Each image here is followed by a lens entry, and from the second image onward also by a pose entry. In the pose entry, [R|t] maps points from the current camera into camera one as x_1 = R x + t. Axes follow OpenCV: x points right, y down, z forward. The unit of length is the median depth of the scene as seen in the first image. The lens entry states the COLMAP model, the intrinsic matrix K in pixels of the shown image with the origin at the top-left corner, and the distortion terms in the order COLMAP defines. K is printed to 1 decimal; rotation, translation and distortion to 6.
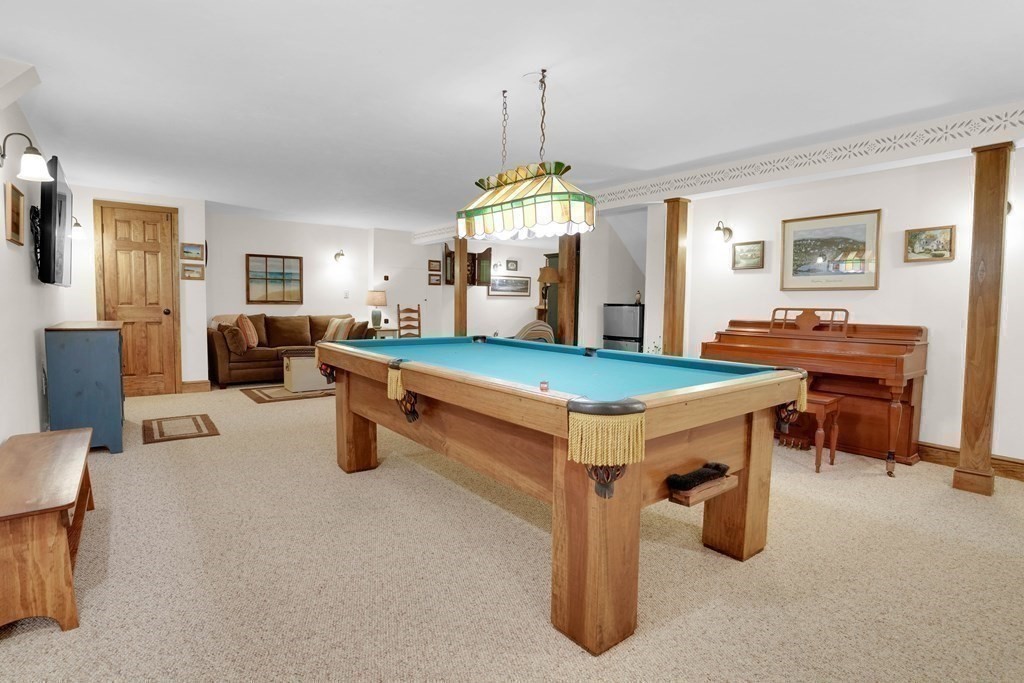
lens RADIAL K [[507.0, 0, 512.0], [0, 507.0, 341.5], [0, 0, 1]] dist [-0.117746, 0.053117]
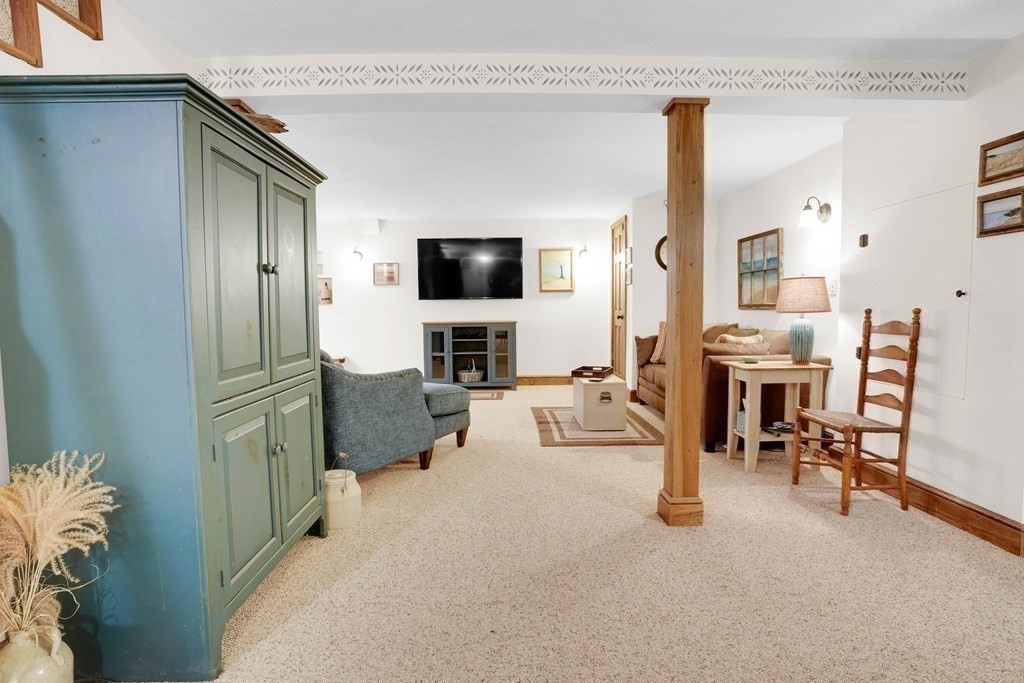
lens RADIAL K [[507.0, 0, 512.0], [0, 507.0, 341.5], [0, 0, 1]] dist [-0.117746, 0.053117]
pose [[-0.596724, 0.041753, -0.801360, 0.238924], [-0.060723, 0.993433, 0.096977, -0.079598], [0.800146, 0.106529, -0.590270, 1.162738]]
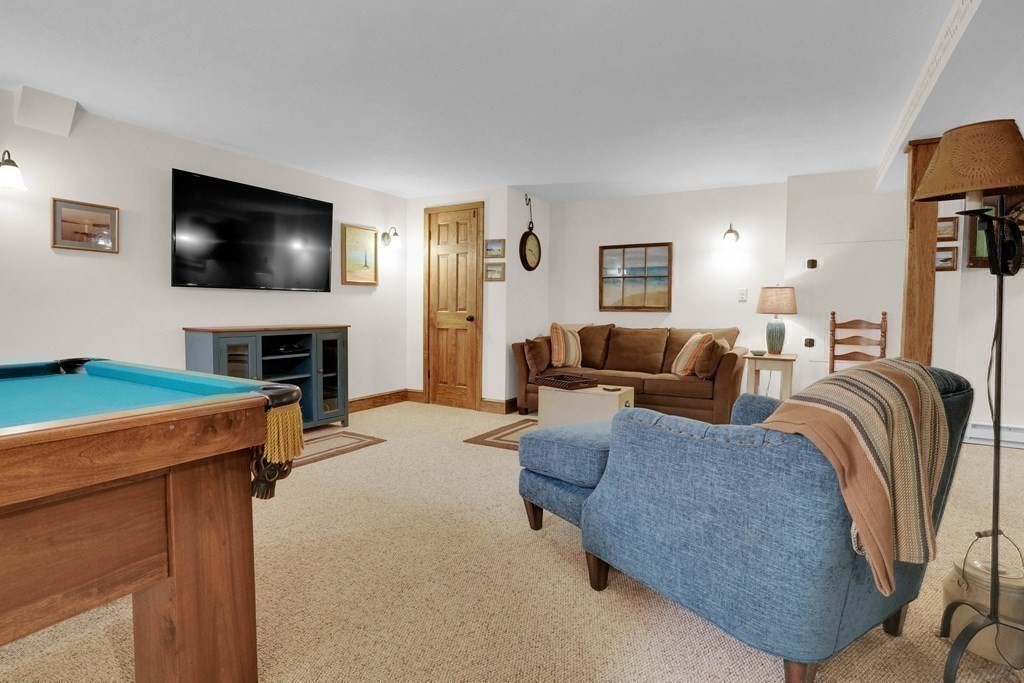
lens RADIAL K [[495.6, 0, 530.9], [0, 495.6, 329.0], [0, 0, 1]] dist [-0.045857, 0.000296]
pose [[0.368495, 0.023395, -0.929335, 0.149484], [-0.072178, 0.997386, -0.003512, -0.036908], [0.926823, 0.068372, 0.369220, 0.610401]]
